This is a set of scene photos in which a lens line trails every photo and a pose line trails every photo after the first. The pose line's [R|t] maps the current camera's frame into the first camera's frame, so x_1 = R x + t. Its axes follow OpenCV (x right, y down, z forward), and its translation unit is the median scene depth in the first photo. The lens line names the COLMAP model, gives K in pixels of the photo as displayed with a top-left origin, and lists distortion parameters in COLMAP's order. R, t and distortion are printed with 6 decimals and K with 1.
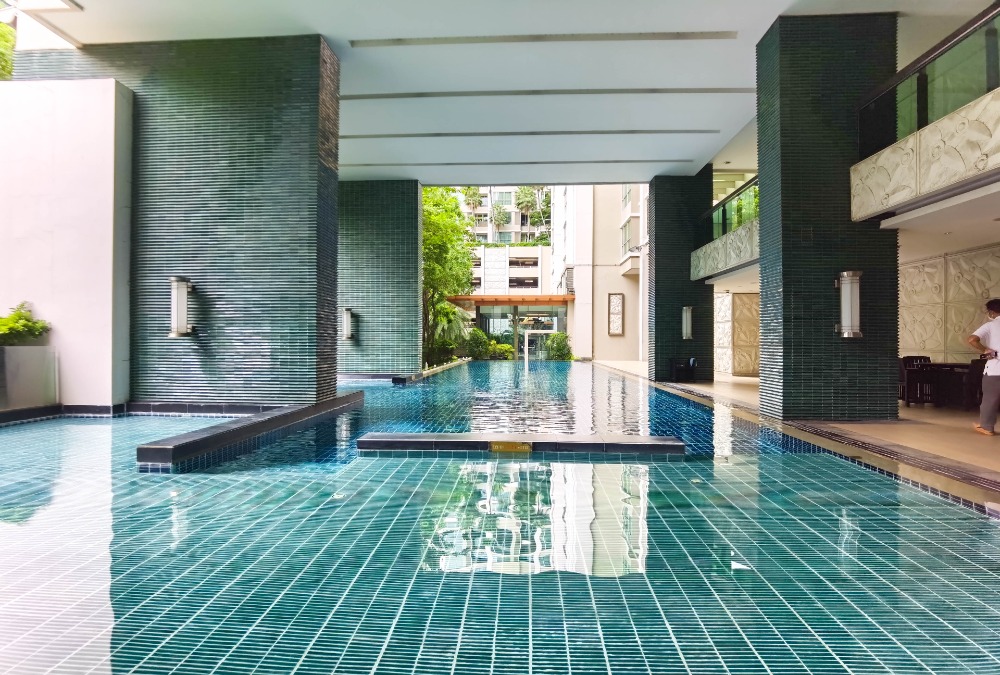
lens RADIAL K [[535.1, 0, 492.1], [0, 535.1, 335.8], [0, 0, 1]] dist [-0.013599, 0.007153]
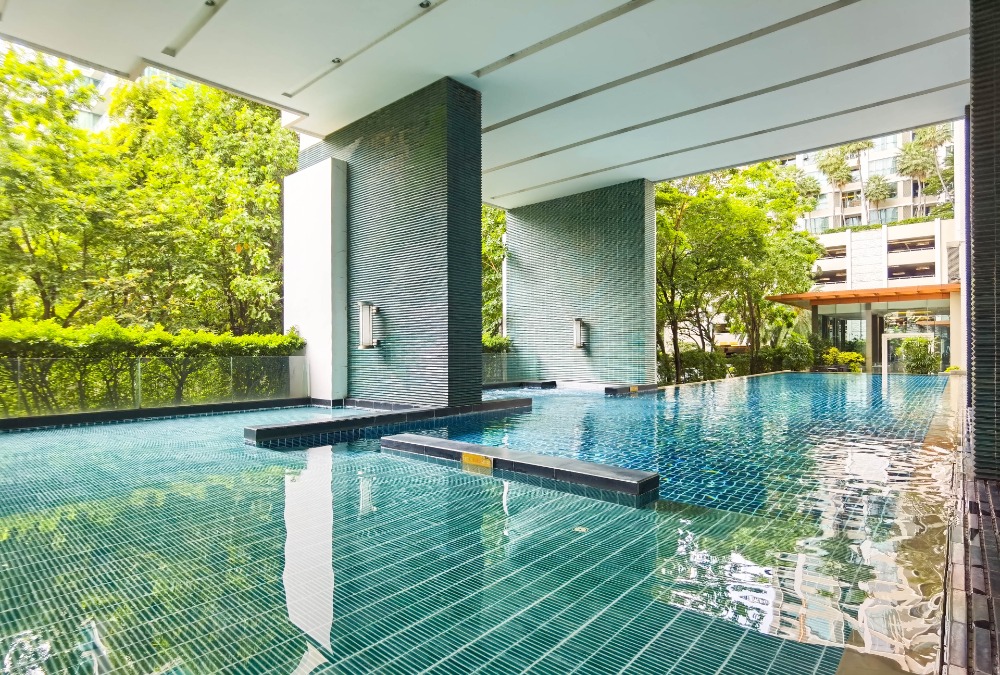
lens RADIAL K [[535.1, 0, 492.4], [0, 535.1, 342.7], [0, 0, 1]] dist [-0.013599, 0.007153]
pose [[0.787329, -0.007406, -0.616488, 0.226225], [0.008891, 0.999960, -0.000658, -0.005007], [0.616469, -0.004963, 0.787364, 0.095666]]
